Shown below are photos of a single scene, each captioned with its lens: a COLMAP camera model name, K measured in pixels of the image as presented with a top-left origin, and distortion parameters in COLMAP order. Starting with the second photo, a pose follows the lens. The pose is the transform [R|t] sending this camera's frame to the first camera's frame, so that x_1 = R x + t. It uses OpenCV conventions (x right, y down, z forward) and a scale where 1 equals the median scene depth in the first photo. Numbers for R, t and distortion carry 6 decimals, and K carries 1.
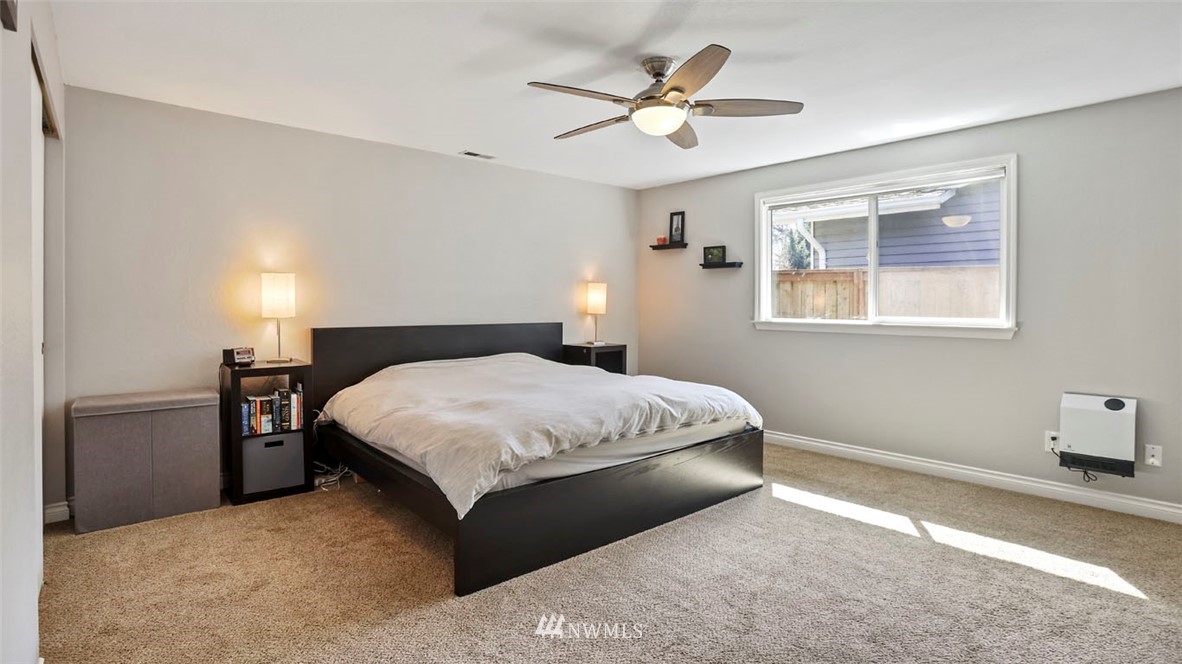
lens RADIAL K [[590.2, 0, 596.8], [0, 590.2, 322.8], [0, 0, 1]] dist [-0.086036, 0.039572]
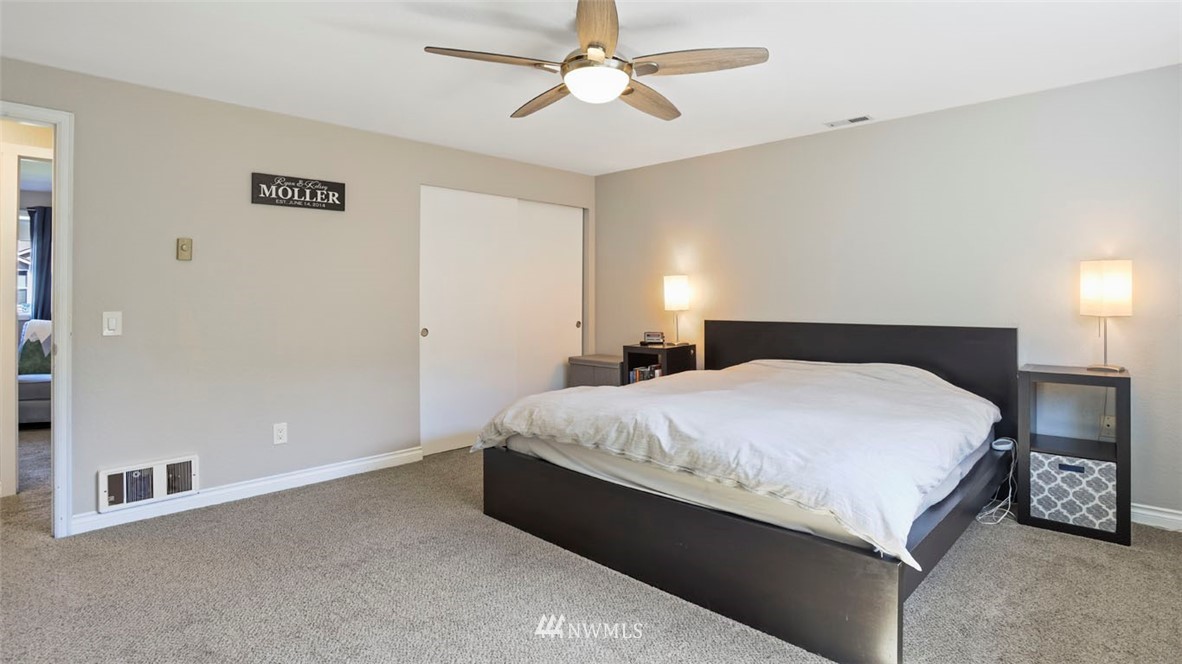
lens RADIAL K [[599.3, 0, 590.2], [0, 599.3, 294.2], [0, 0, 1]] dist [-0.055646, 0.039227]
pose [[0.070635, -0.009088, -0.997461, 0.787071], [-0.031615, 0.999436, -0.011345, -0.024469], [0.997001, 0.032336, 0.070308, 0.754029]]
